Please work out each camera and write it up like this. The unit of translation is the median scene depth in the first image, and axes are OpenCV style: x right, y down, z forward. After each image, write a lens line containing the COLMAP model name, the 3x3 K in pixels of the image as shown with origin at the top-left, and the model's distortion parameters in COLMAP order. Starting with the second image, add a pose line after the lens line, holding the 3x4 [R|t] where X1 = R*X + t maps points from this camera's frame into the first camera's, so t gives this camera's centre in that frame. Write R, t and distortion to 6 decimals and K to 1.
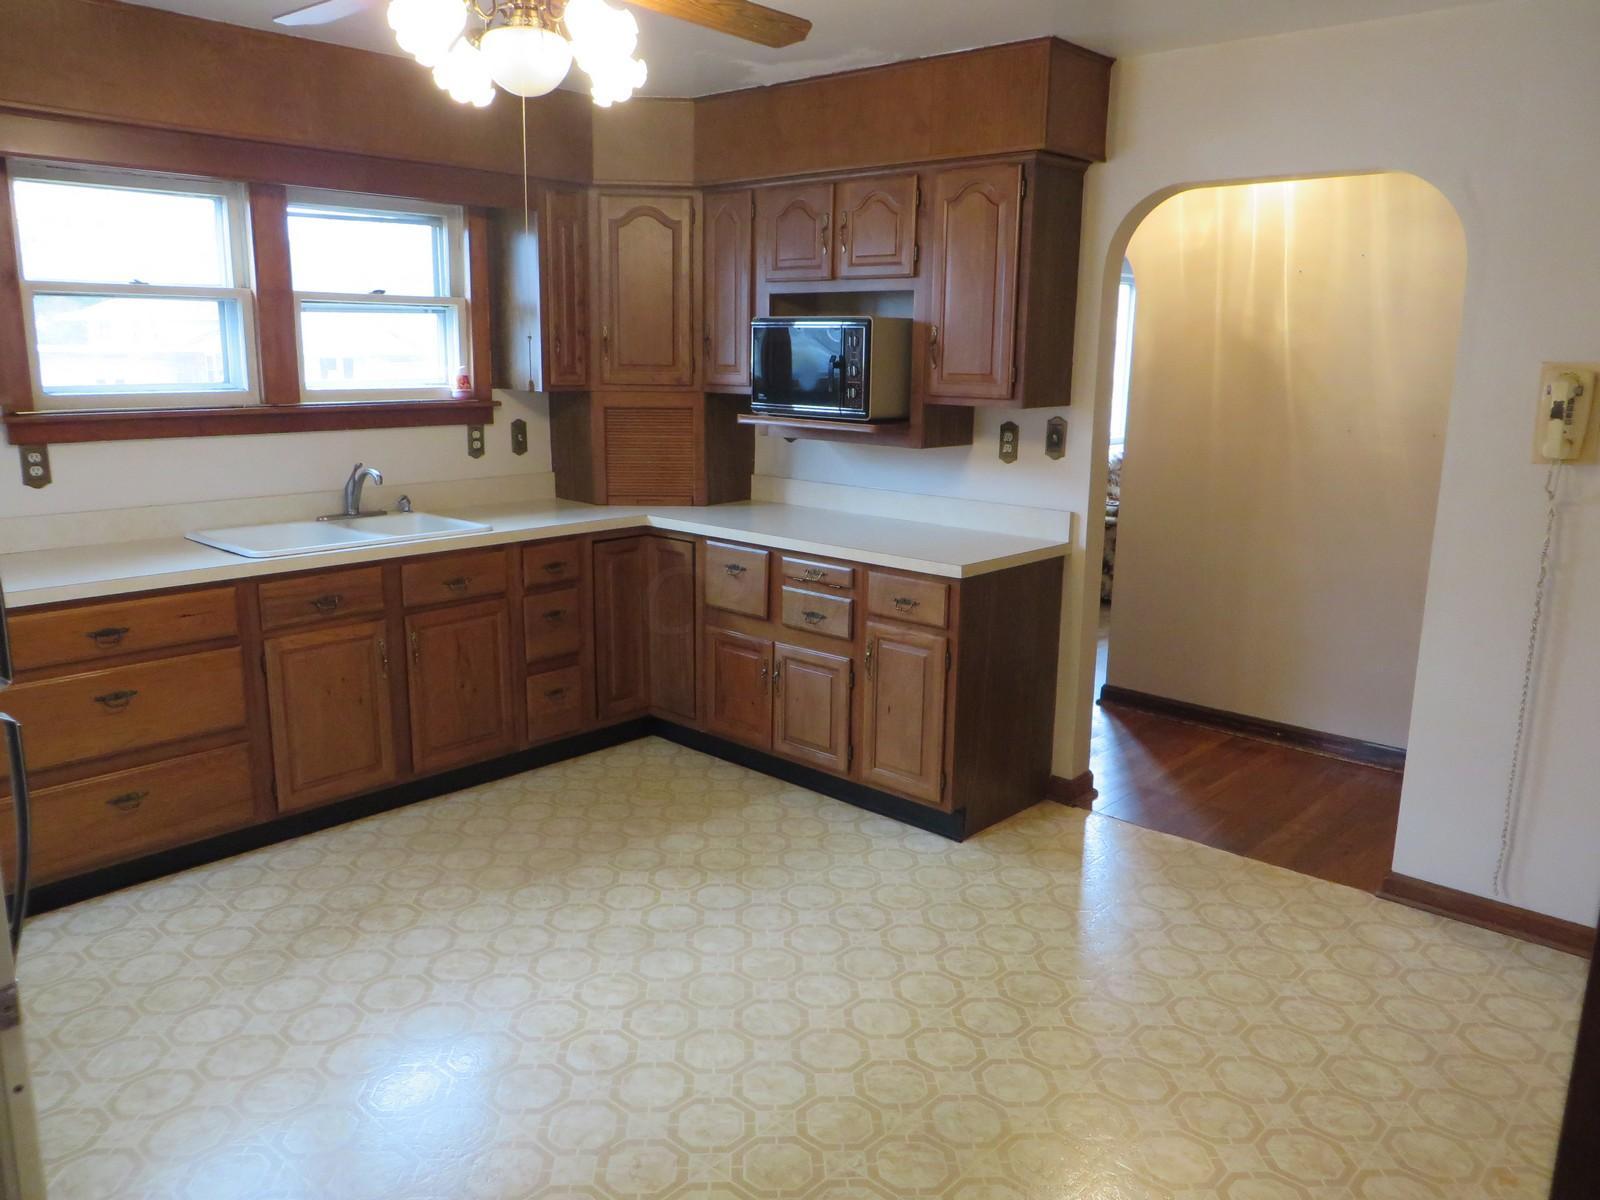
lens RADIAL K [[1193.7, 0, 800.0], [0, 1193.7, 600.0], [0, 0, 1]] dist [-0.012698, 0.000814]
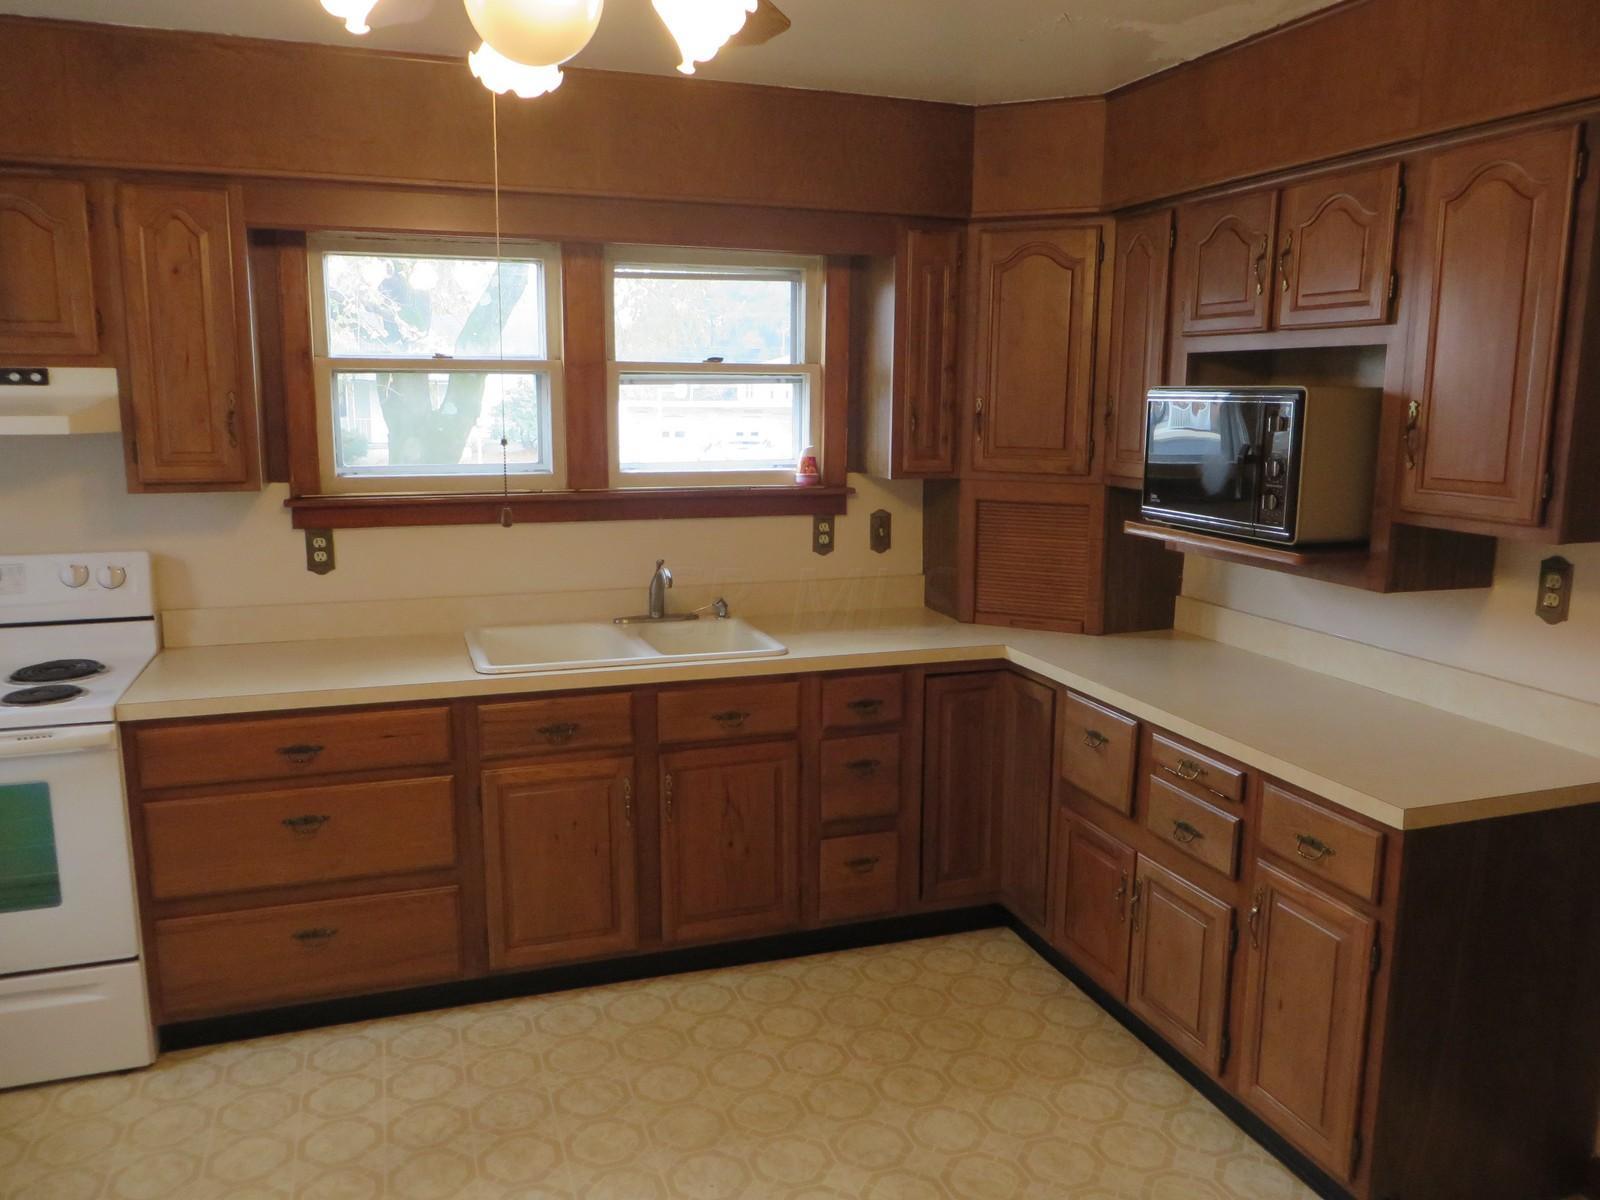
lens RADIAL K [[1193.7, 0, 800.0], [0, 1193.7, 600.0], [0, 0, 1]] dist [-0.012698, 0.000814]
pose [[0.880671, 0.075024, -0.467750, 0.126006], [-0.095789, 0.995186, -0.020729, -0.081857], [0.463943, 0.063061, 0.883618, 0.306009]]
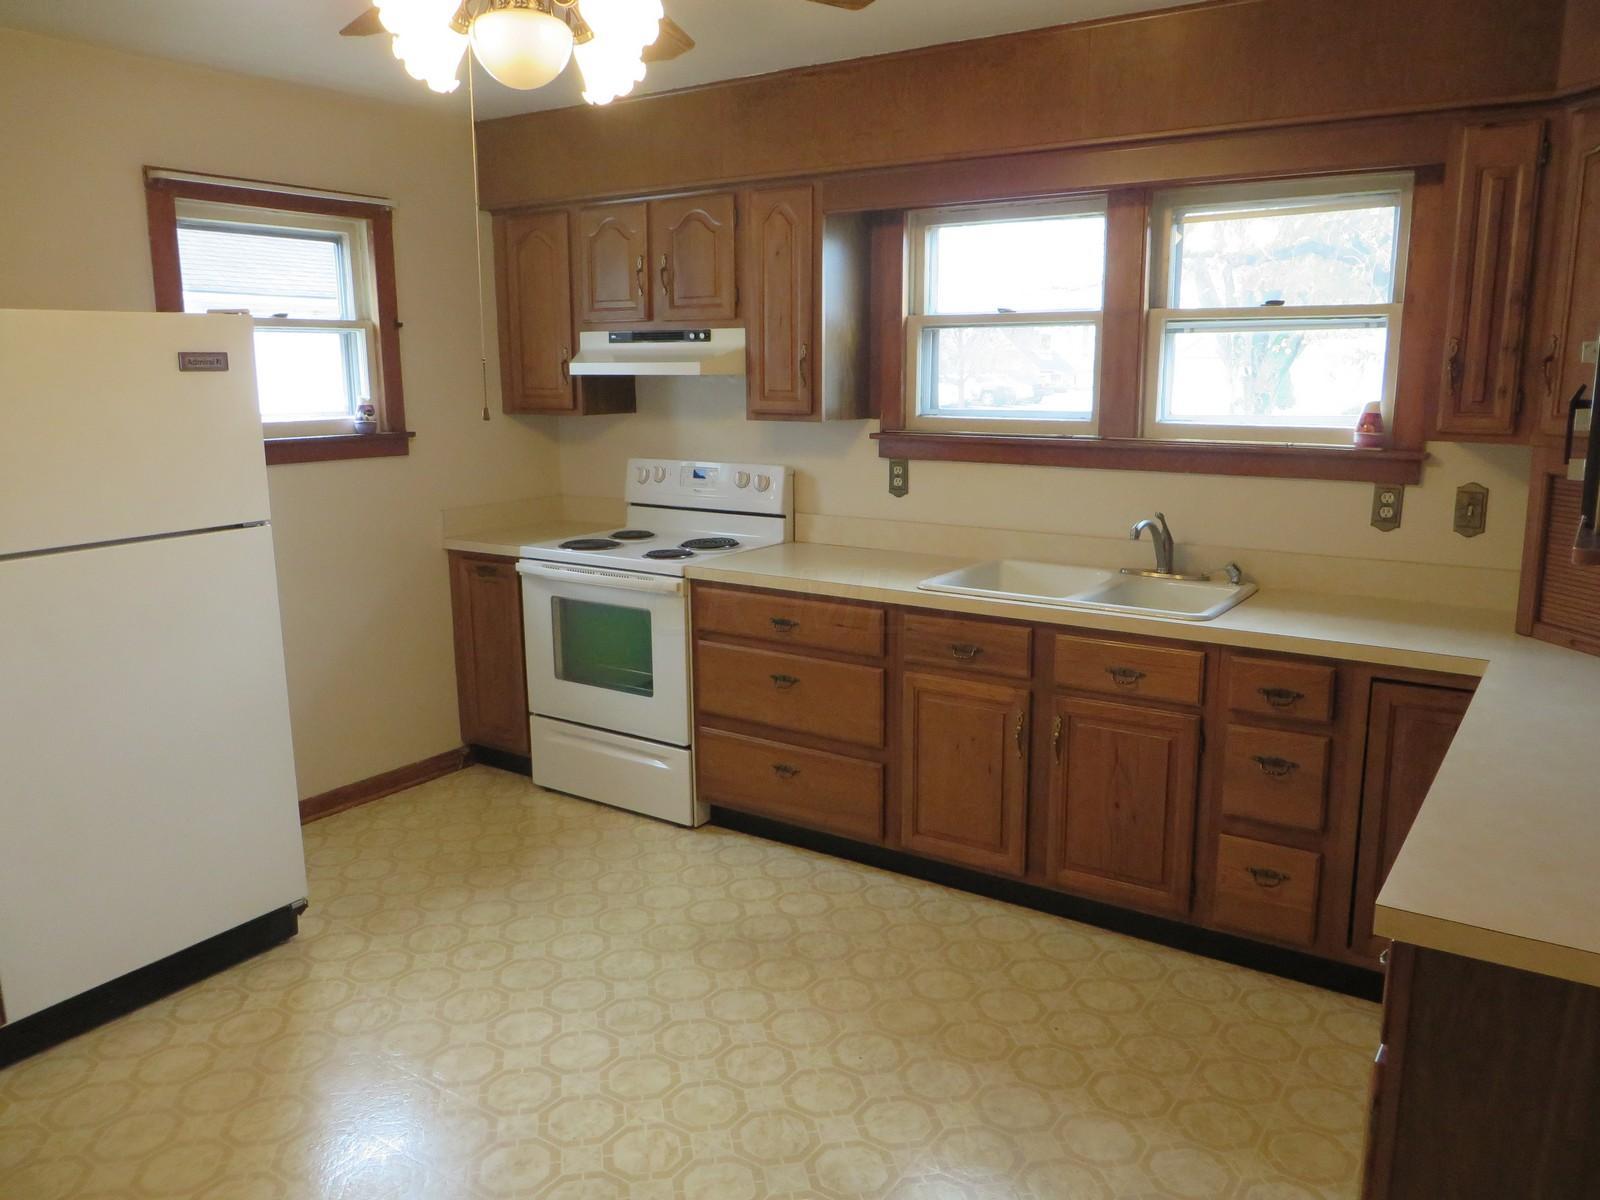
lens RADIAL K [[1193.5, 0, 812.4], [0, 1193.5, 600.4], [0, 0, 1]] dist [-0.021293, -0.001761]
pose [[0.151342, 0.179116, -0.972118, 0.431135], [-0.203211, 0.968077, 0.146735, -0.134744], [0.967368, 0.175338, 0.182910, 0.656350]]
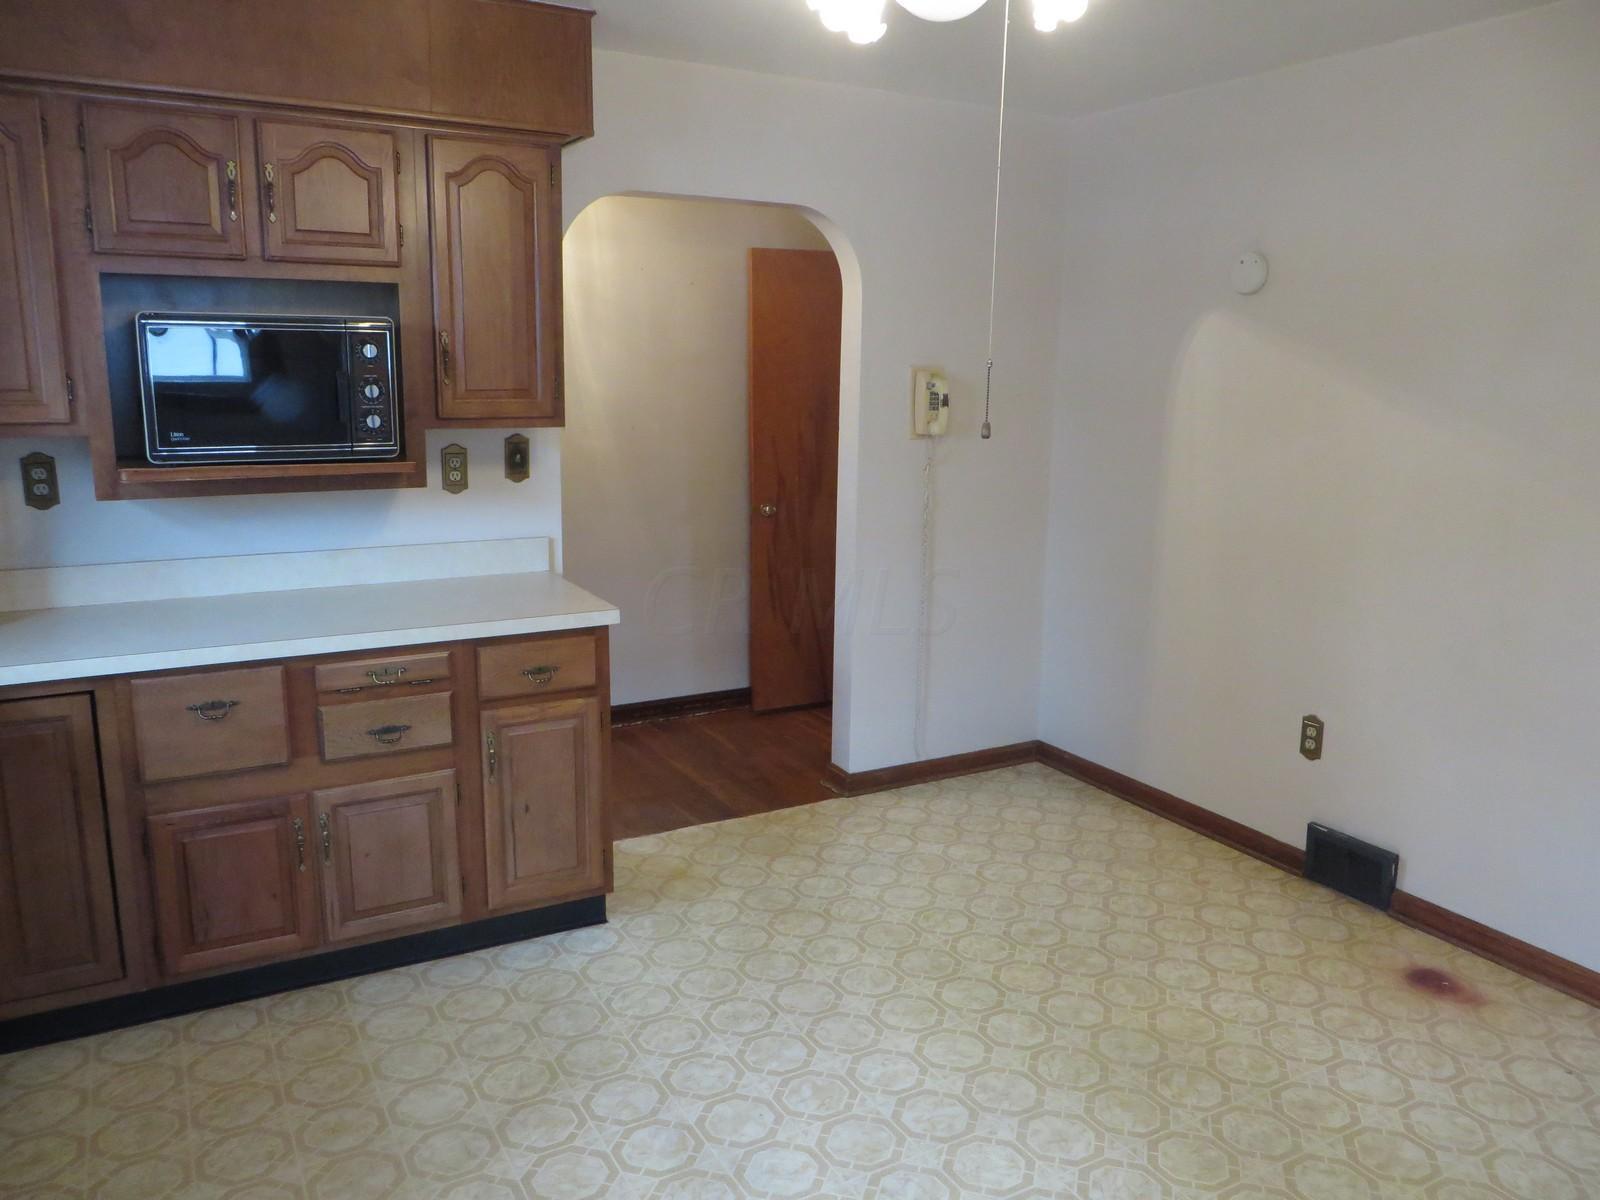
lens RADIAL K [[1214.3, 0, 783.6], [0, 1214.3, 600.4], [0, 0, 1]] dist [-0.008244, 0.006160]
pose [[0.323079, -0.197350, 0.925566, -0.585767], [0.193517, 0.971127, 0.139515, -0.122293], [-0.926375, 0.134038, 0.351941, 0.519766]]
